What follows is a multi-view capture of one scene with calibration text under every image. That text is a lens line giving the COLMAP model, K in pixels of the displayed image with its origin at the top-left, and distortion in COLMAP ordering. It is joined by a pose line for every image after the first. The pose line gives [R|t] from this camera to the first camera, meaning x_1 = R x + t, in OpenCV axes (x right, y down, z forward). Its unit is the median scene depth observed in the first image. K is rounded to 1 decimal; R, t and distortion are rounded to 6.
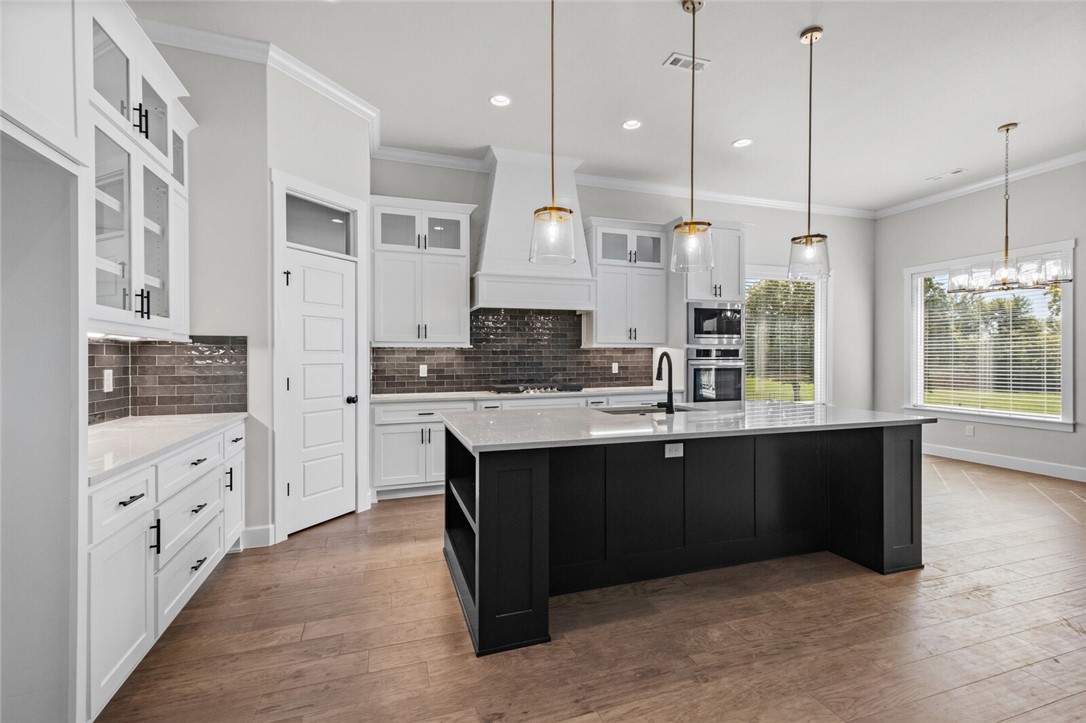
lens RADIAL K [[480.6, 0, 544.8], [0, 480.6, 359.2], [0, 0, 1]] dist [0.019119, -0.003037]
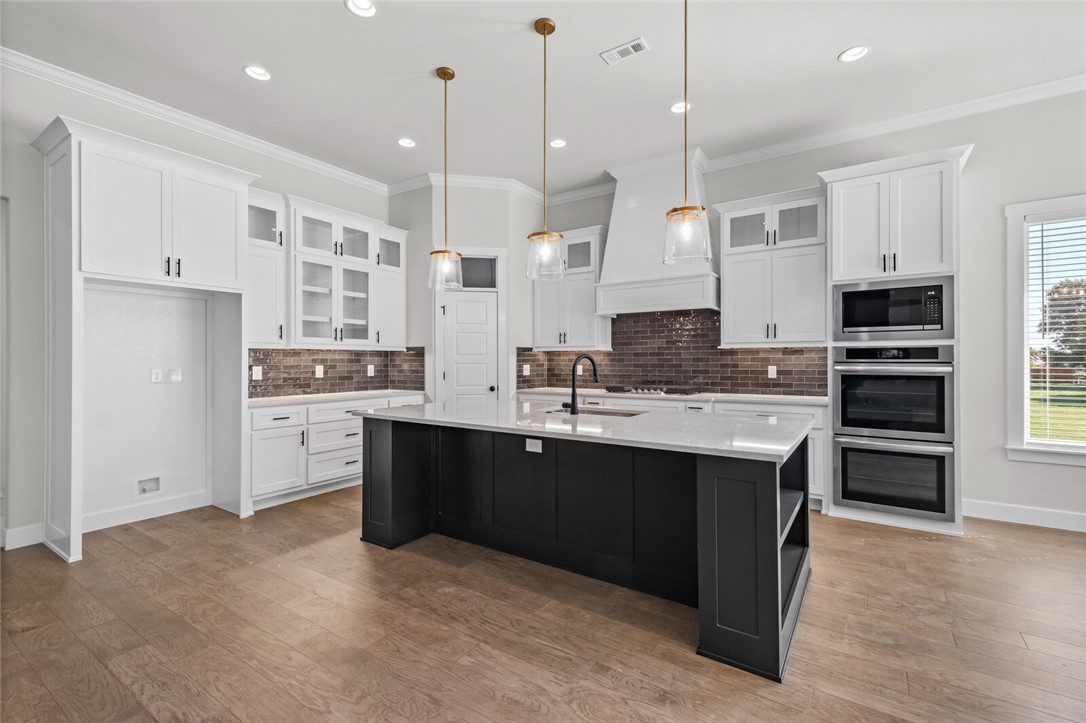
lens RADIAL K [[480.6, 0, 556.0], [0, 480.6, 359.0], [0, 0, 1]] dist [0.019119, -0.003037]
pose [[0.608486, 0.001250, -0.793563, 0.660070], [-0.002805, 0.999996, -0.000575, -0.003129], [0.793559, 0.002576, 0.608487, 0.216192]]
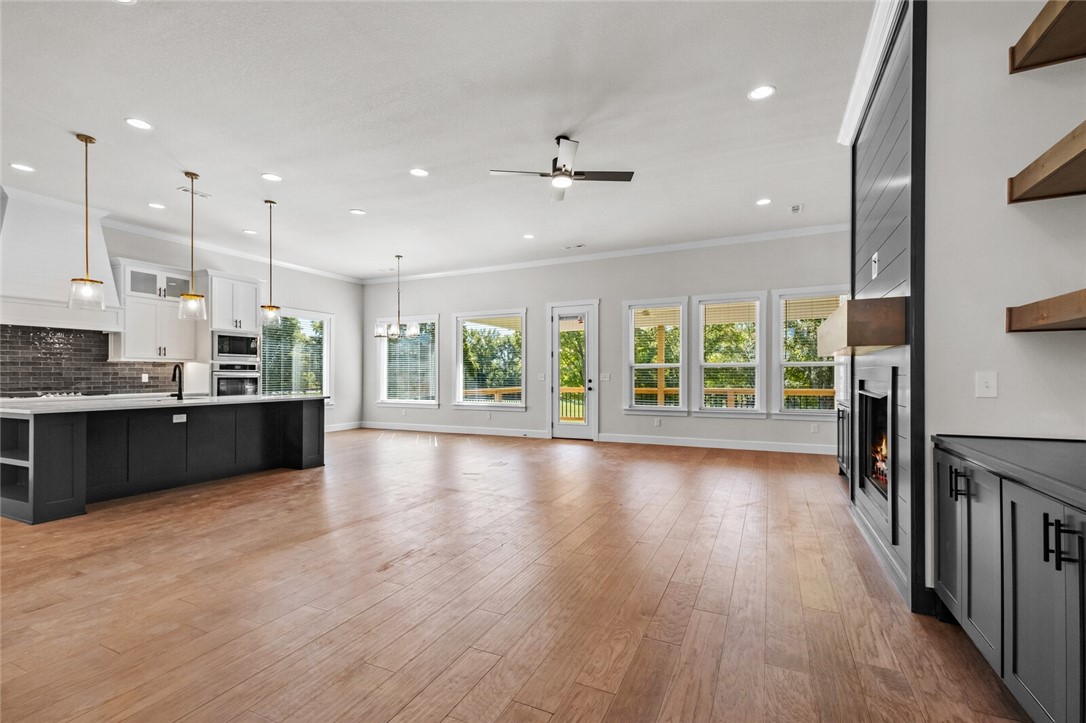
lens RADIAL K [[480.6, 0, 548.2], [0, 480.6, 373.6], [0, 0, 1]] dist [0.019119, -0.003037]
pose [[0.686696, 0.004799, 0.726929, -0.060578], [0.001884, 0.999963, -0.008381, 0.022248], [-0.726942, 0.007124, 0.686662, -0.716207]]
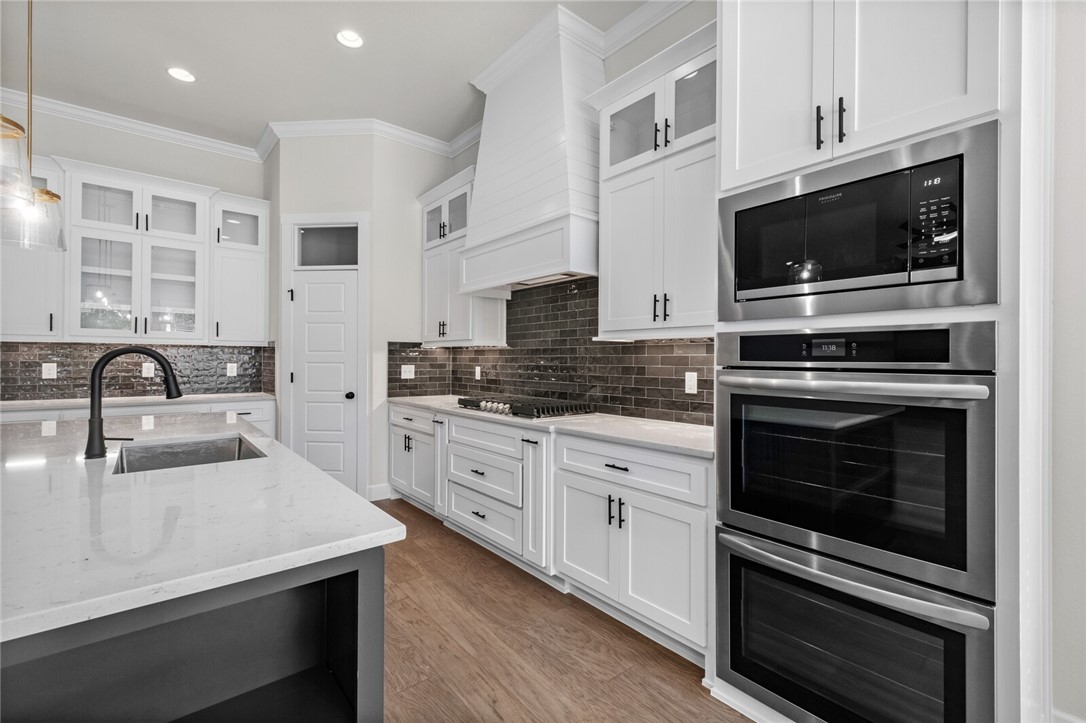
lens RADIAL K [[476.2, 0, 543.6], [0, 476.2, 358.0], [0, 0, 1]] dist [0.003821, -0.000025]
pose [[0.343790, 0.003466, -0.939040, 0.600257], [-0.010466, 0.999945, -0.000140, -0.004795], [0.938988, 0.009877, 0.343807, 0.800270]]
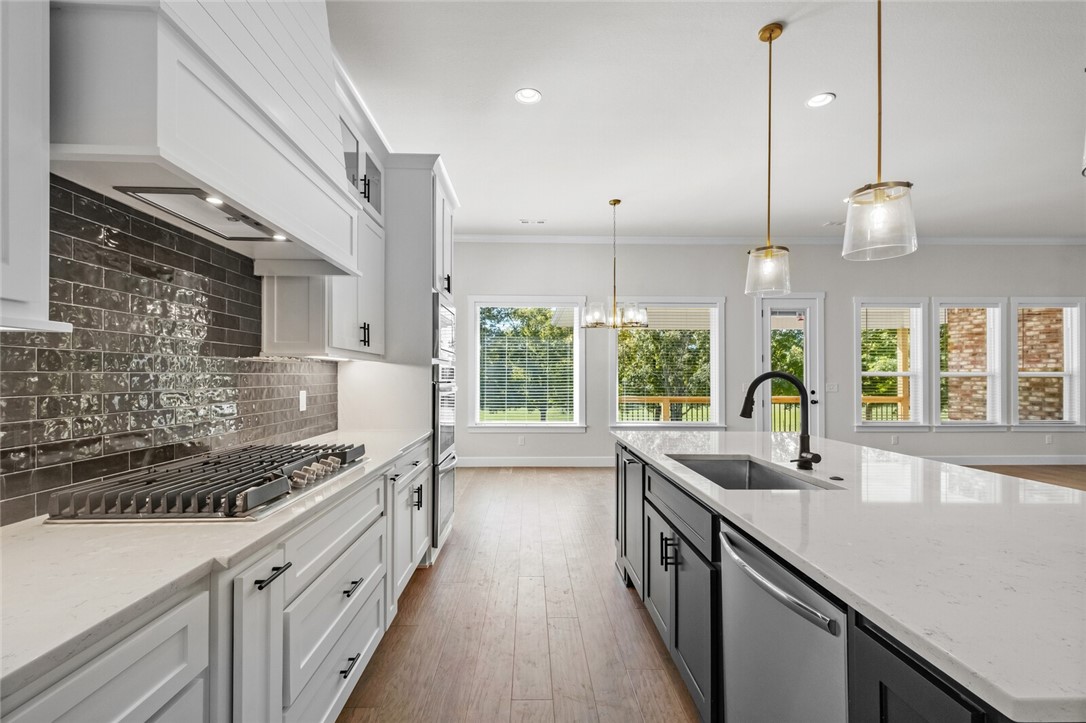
lens RADIAL K [[476.2, 0, 545.0], [0, 476.2, 372.0], [0, 0, 1]] dist [0.003821, -0.000025]
pose [[0.312191, 0.015306, 0.949896, -0.266905], [0.001437, 0.999861, -0.016584, -0.002631], [-0.950018, 0.006542, 0.312126, 0.699136]]
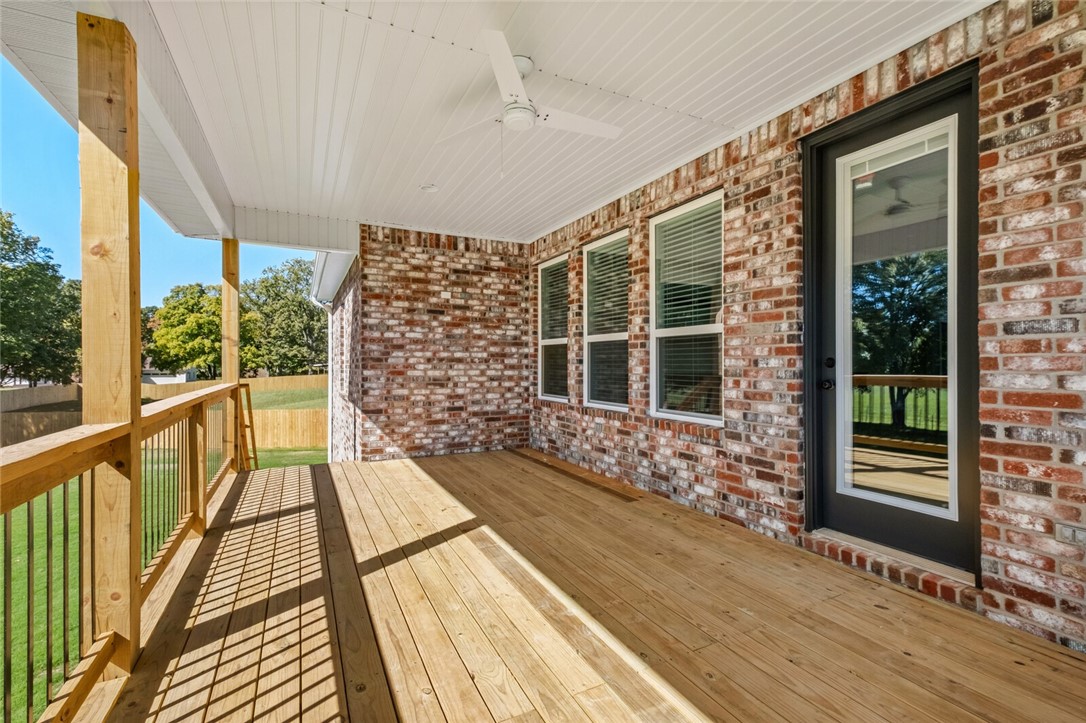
lens RADIAL K [[480.6, 0, 540.7], [0, 480.6, 362.0], [0, 0, 1]] dist [0.019119, -0.003037]
pose [[-0.991954, 0.005813, -0.126469, 1.821796], [0.005179, 0.999972, 0.005343, 0.027882], [0.126496, 0.004645, -0.991956, 0.962448]]
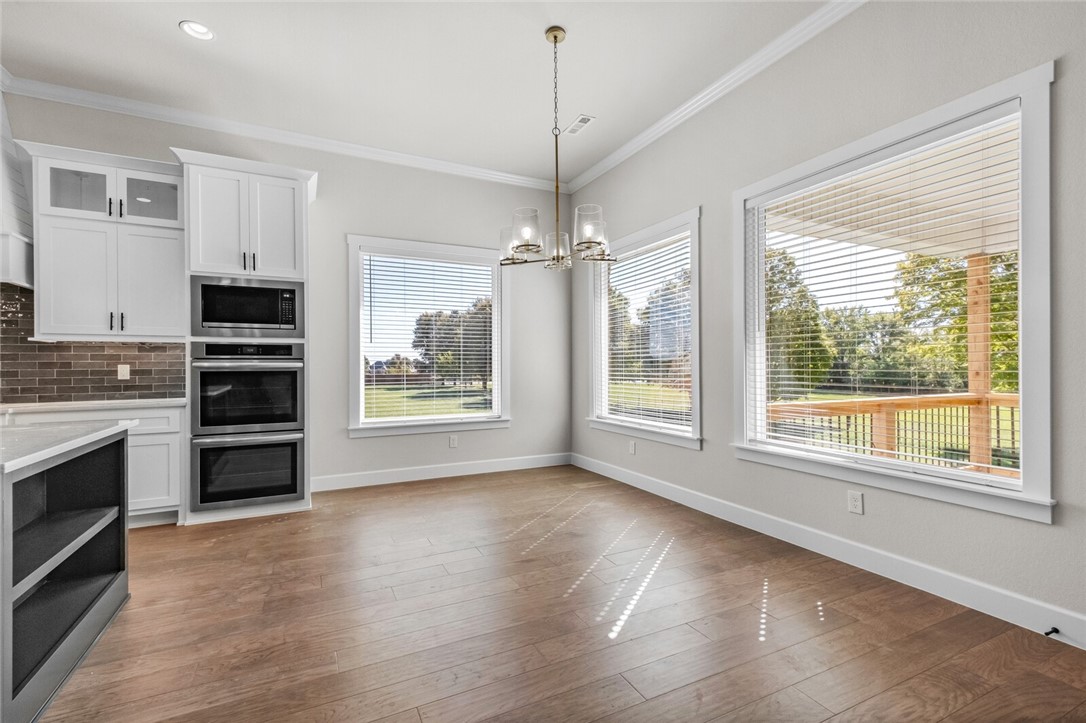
lens RADIAL K [[480.6, 0, 543.7], [0, 480.6, 365.1], [0, 0, 1]] dist [0.019119, -0.003037]
pose [[0.992396, -0.002214, 0.123070, 0.745430], [0.003089, 0.999971, -0.006923, 0.016961], [-0.123051, 0.007251, 0.992374, 0.262443]]
